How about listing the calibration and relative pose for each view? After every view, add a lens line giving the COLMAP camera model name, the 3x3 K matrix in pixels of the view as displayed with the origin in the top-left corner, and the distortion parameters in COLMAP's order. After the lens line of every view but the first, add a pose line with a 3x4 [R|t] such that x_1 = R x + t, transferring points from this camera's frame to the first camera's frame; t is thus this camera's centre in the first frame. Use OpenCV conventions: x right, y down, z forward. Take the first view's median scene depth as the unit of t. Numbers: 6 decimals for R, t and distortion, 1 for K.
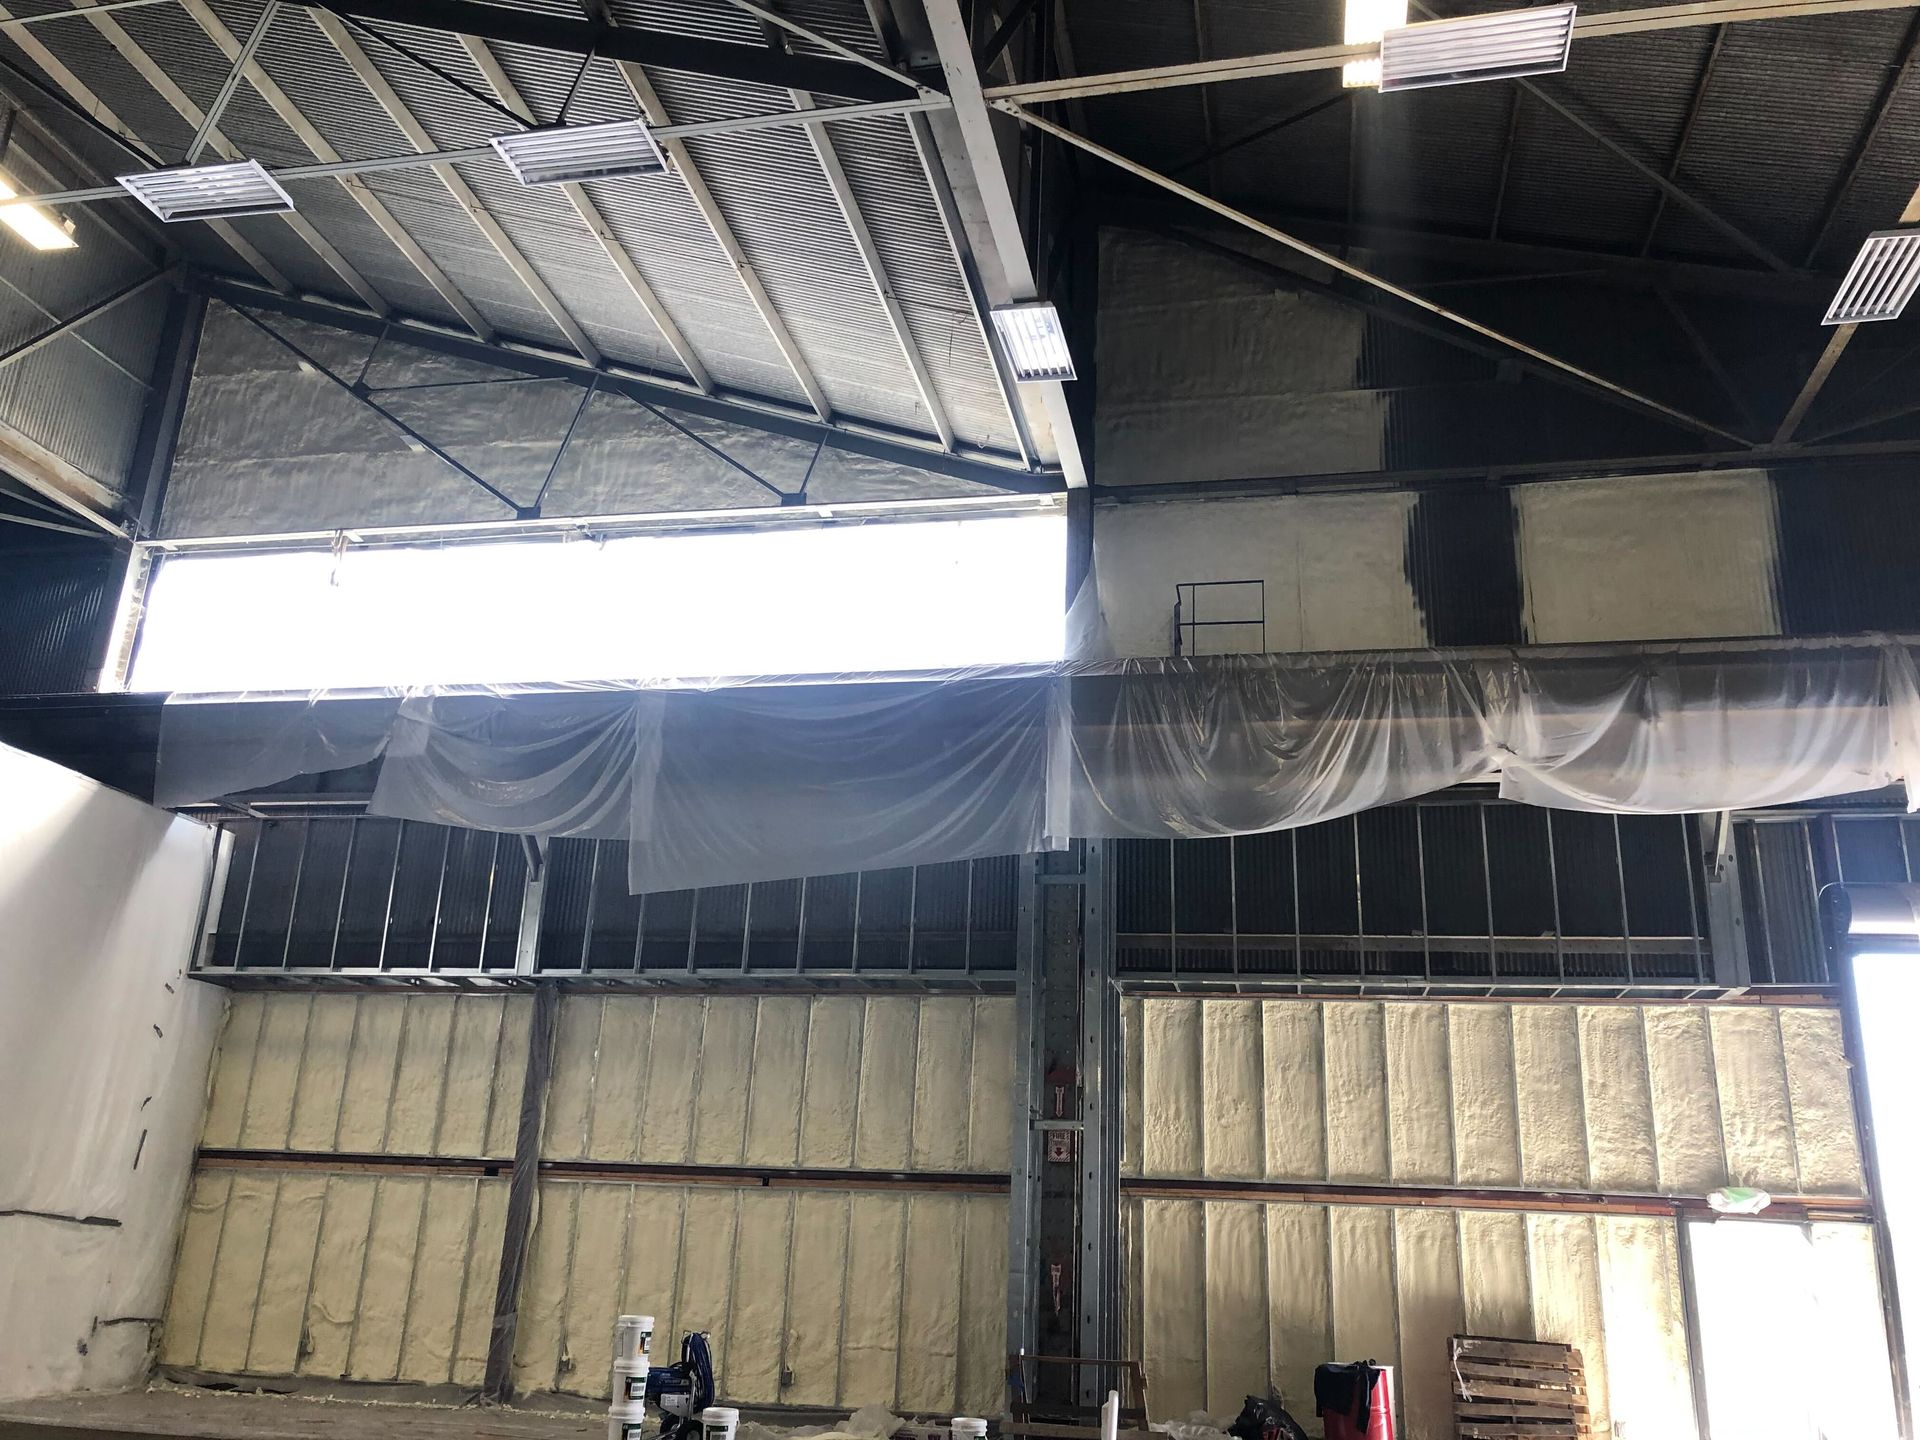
lens RADIAL K [[1578.1, 0, 959.3], [0, 1578.1, 716.6], [0, 0, 1]] dist [0.080106, -0.120373]
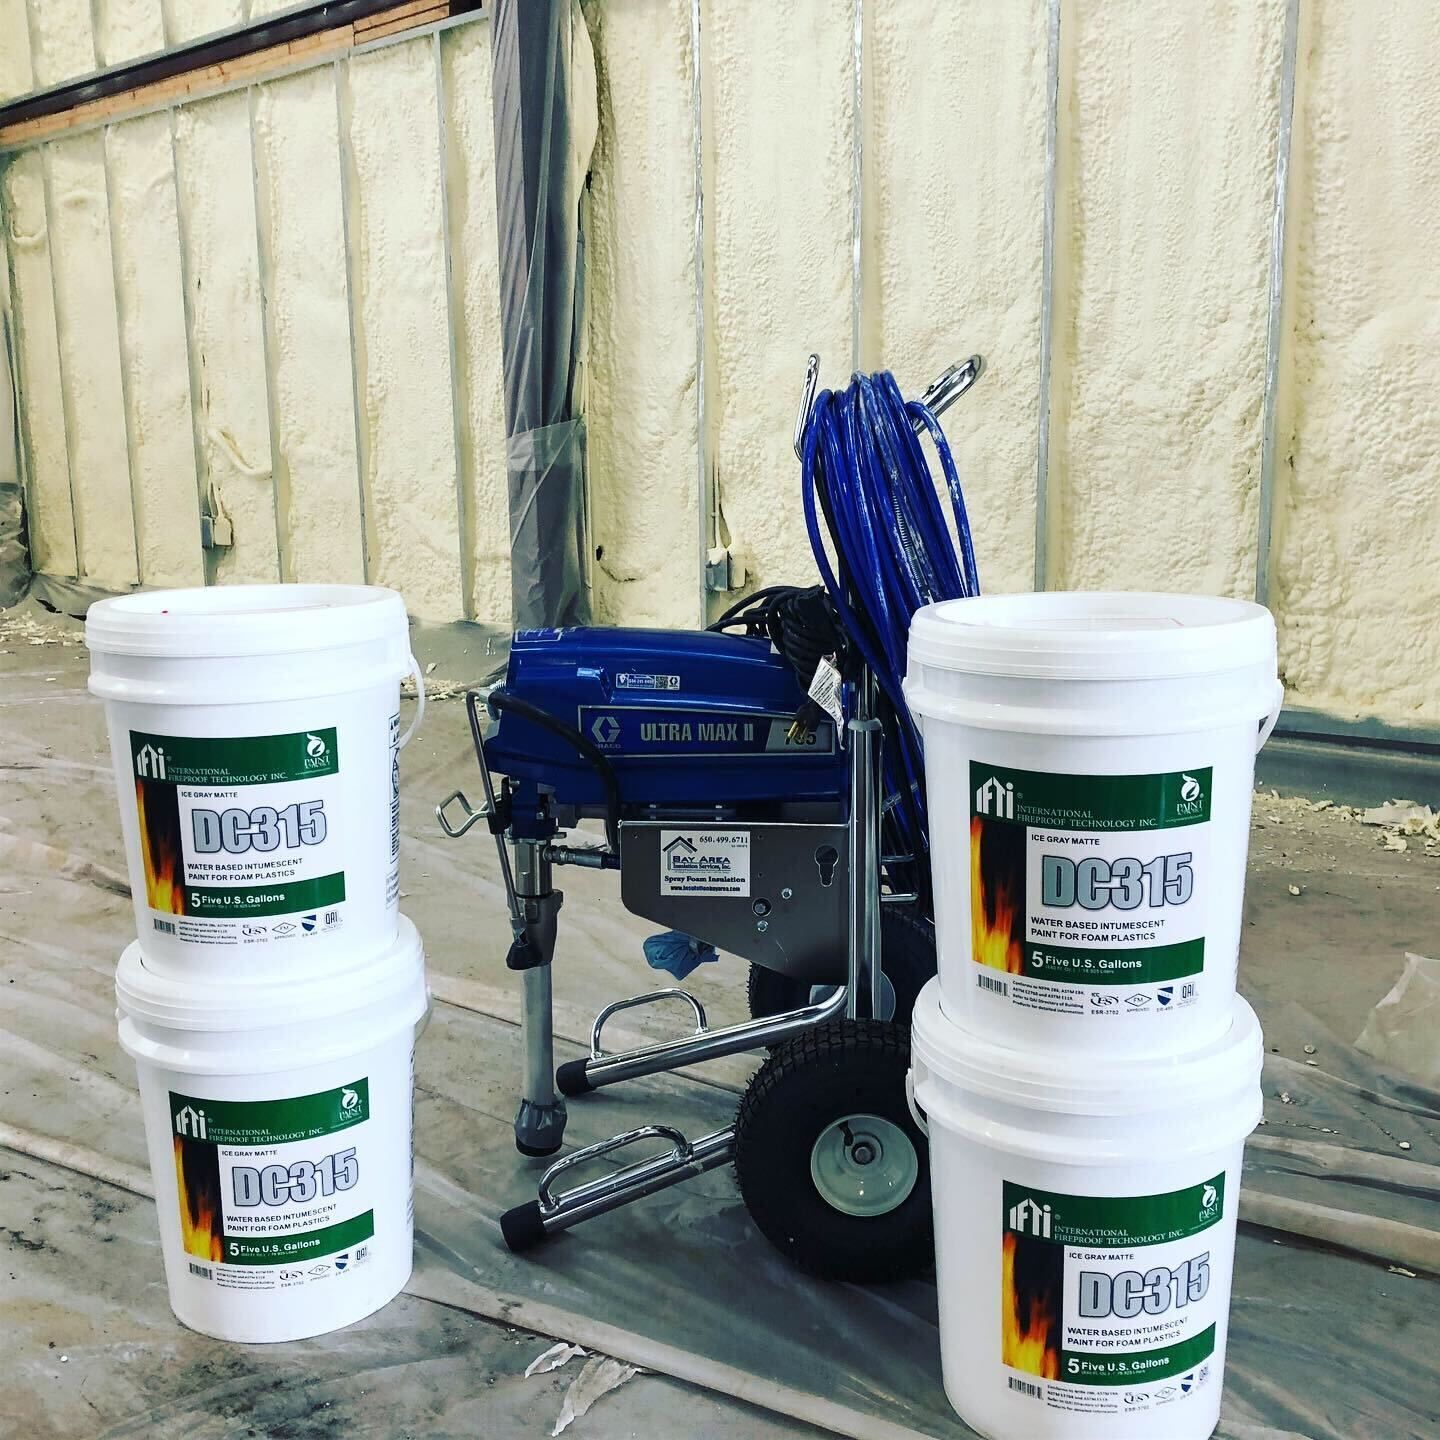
lens RADIAL K [[1560.5, 0, 725.8], [0, 1560.5, 743.6], [0, 0, 1]] dist [0.269043, -0.690628]
pose [[0.872536, 0.038171, -0.487057, -0.094284], [0.203378, 0.878074, 0.433156, 0.290737], [0.444206, -0.477001, 0.758388, 0.723668]]
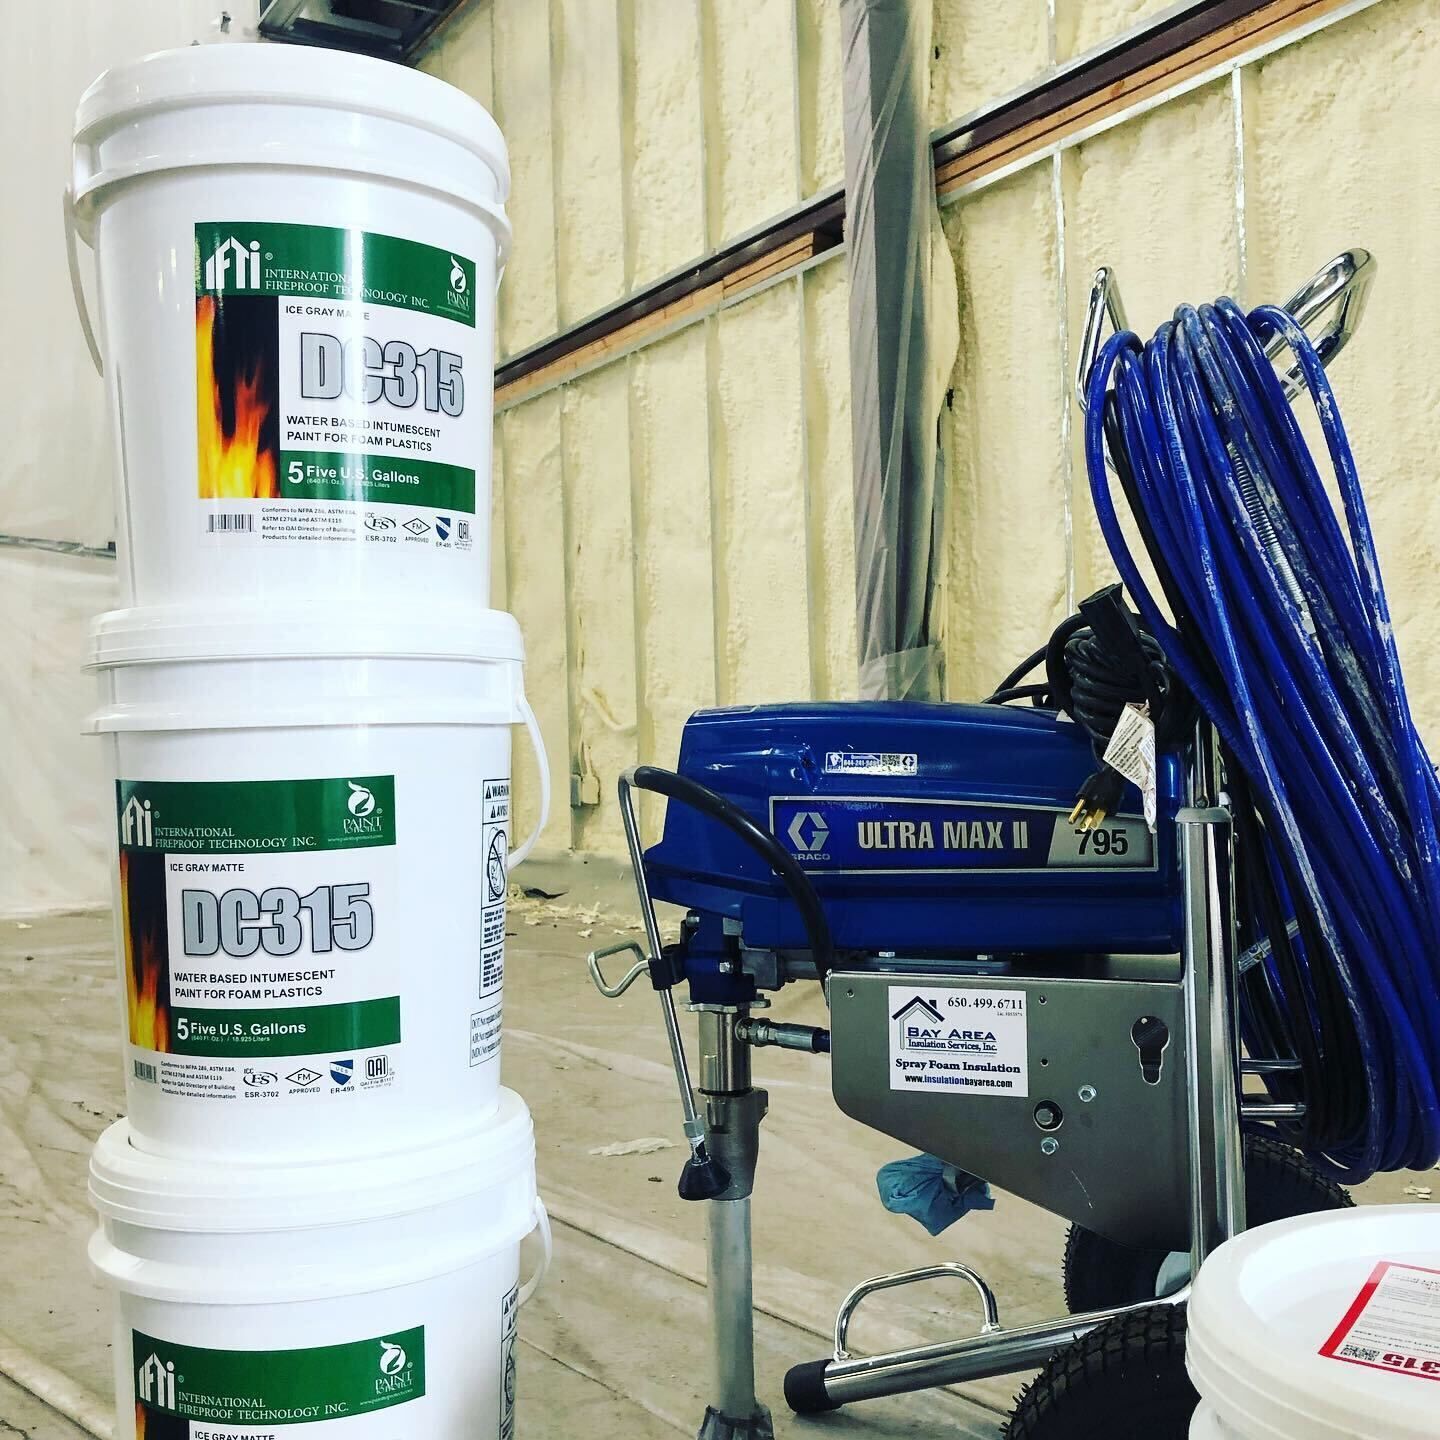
lens RADIAL K [[1582.4, 0, 720.0], [0, 1582.4, 720.0], [0, 0, 1]] dist [0.122749, -0.334734]
pose [[0.715772, -0.078554, -0.693902, -0.104637], [0.273976, 0.945576, 0.175566, 0.315592], [0.642346, -0.315778, 0.698338, 0.748859]]
